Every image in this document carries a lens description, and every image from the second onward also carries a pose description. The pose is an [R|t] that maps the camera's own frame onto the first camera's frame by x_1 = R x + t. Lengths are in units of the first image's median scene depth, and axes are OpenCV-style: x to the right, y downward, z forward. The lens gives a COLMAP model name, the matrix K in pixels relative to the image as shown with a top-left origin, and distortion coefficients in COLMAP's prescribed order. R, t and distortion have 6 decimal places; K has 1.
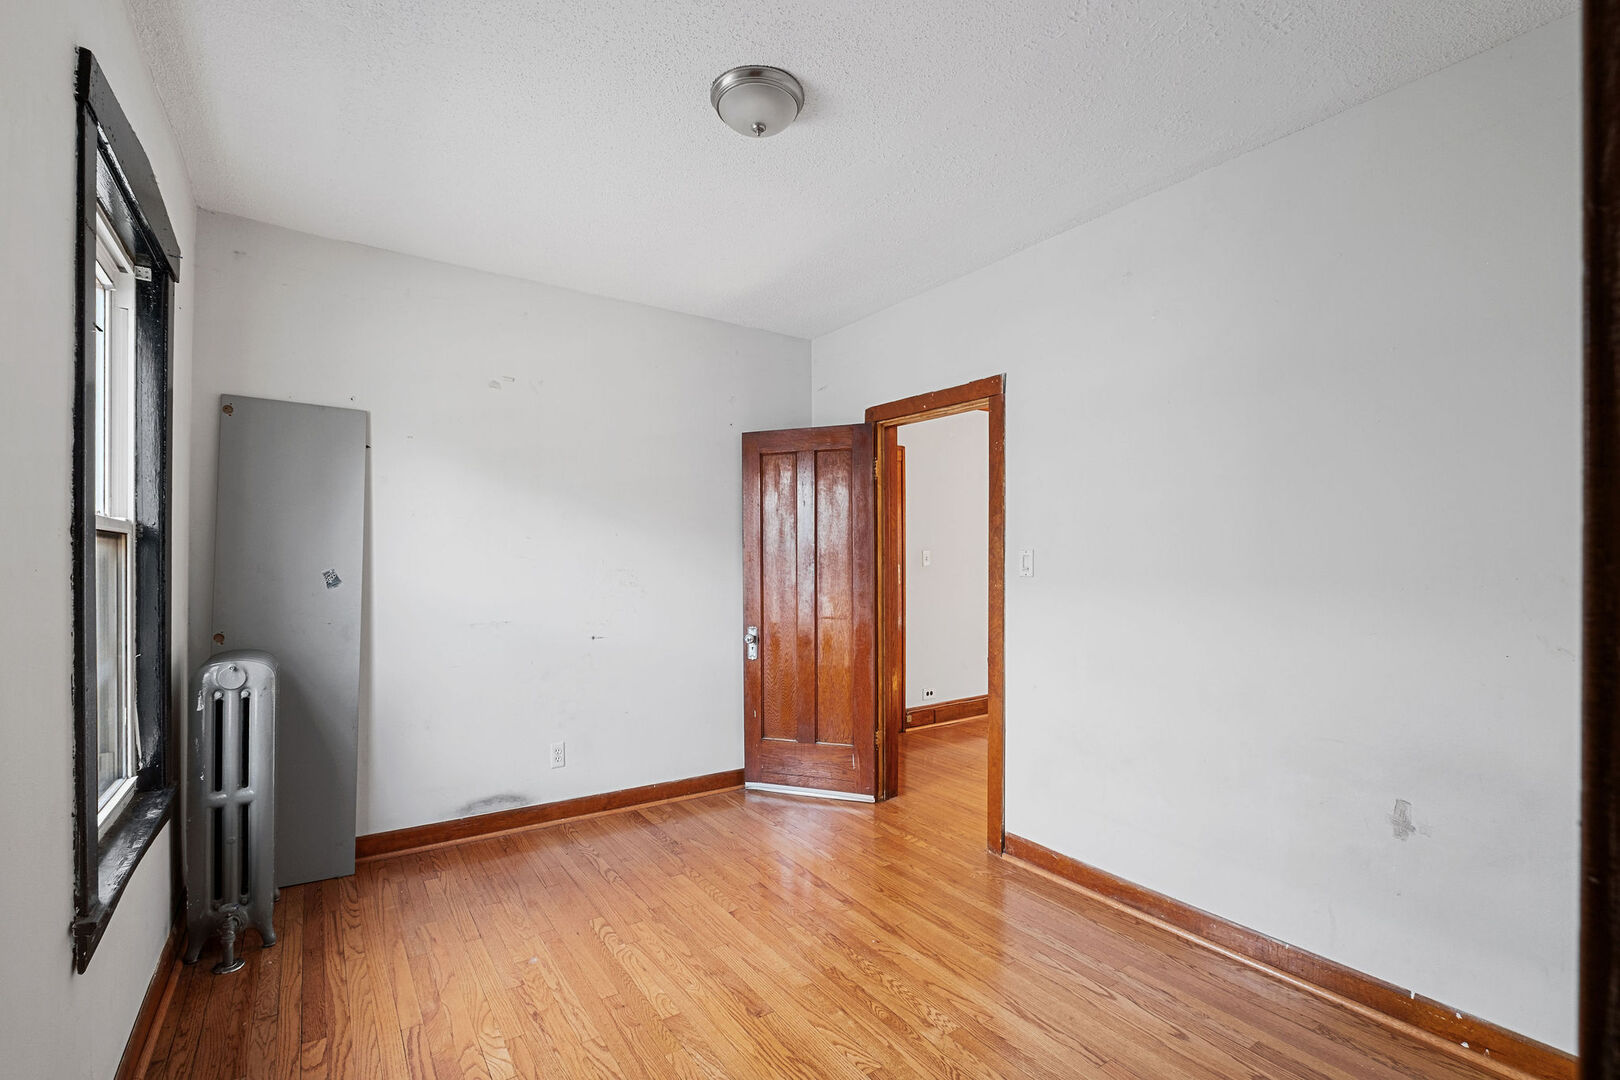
lens RADIAL K [[737.3, 0, 797.5], [0, 737.3, 547.4], [0, 0, 1]] dist [-0.000240, -0.000191]
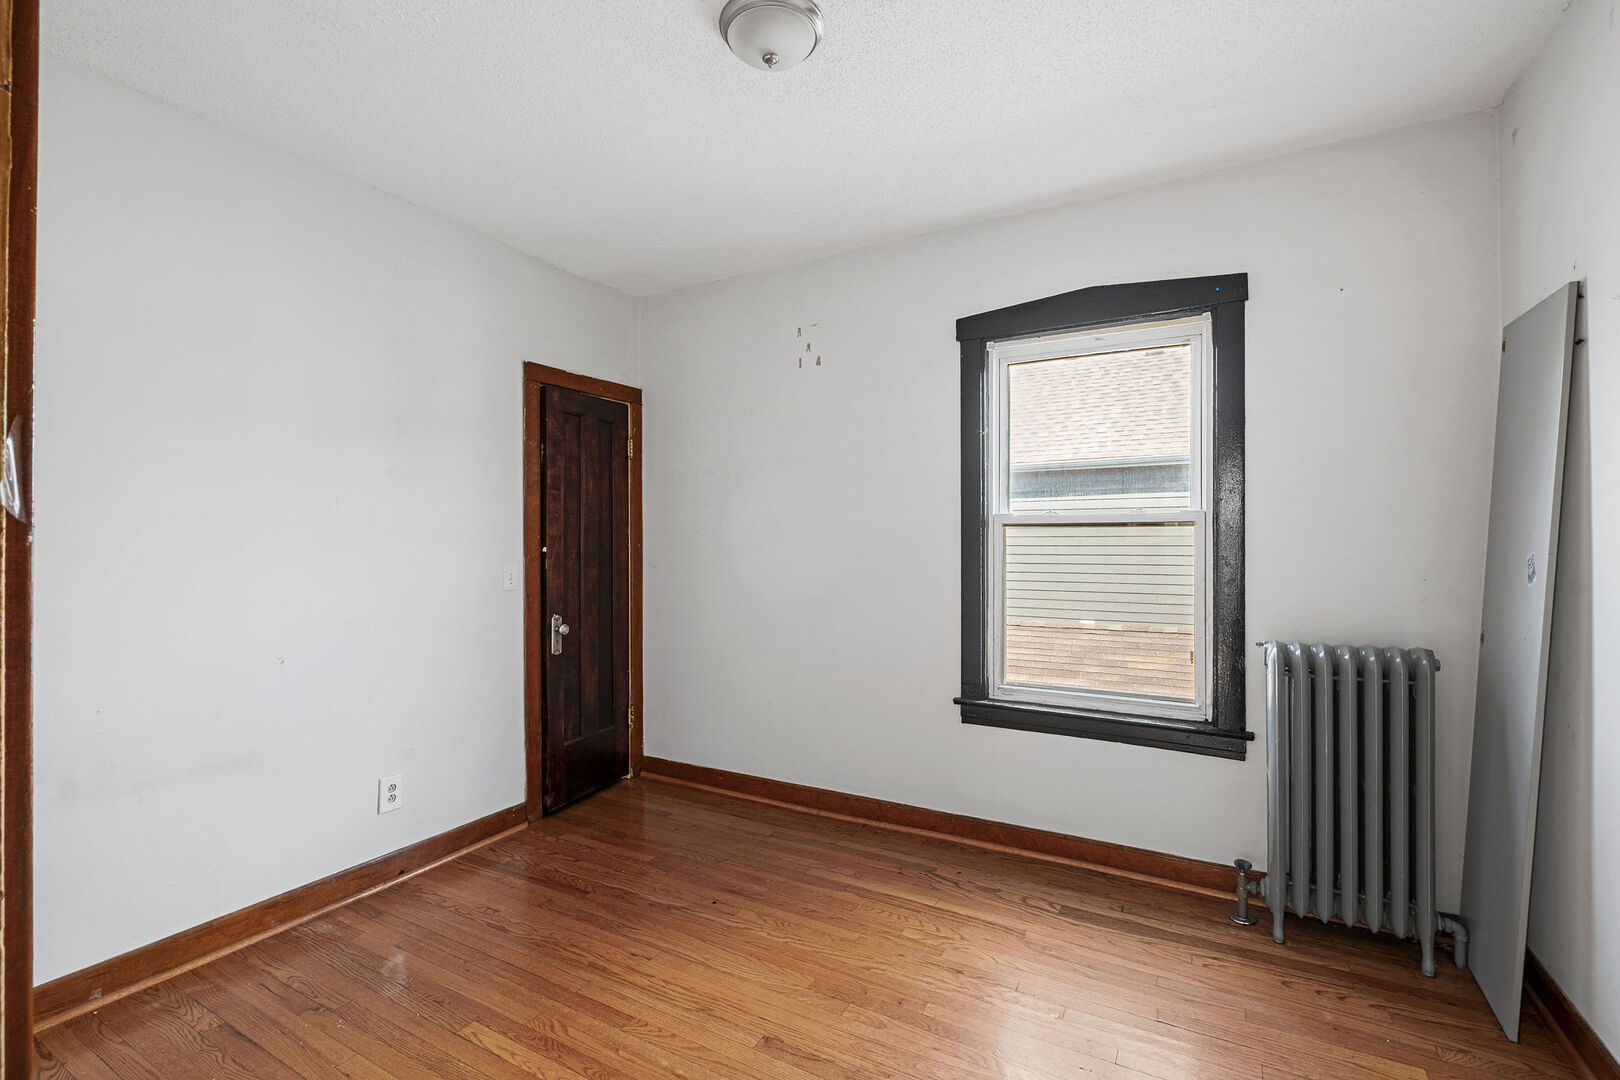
lens RADIAL K [[737.3, 0, 797.5], [0, 737.3, 547.4], [0, 0, 1]] dist [-0.000240, -0.000191]
pose [[-0.895491, 0.002607, -0.445073, 0.329676], [0.001971, 0.999996, 0.001893, 0.026296], [0.445076, 0.000818, -0.895492, 1.909135]]
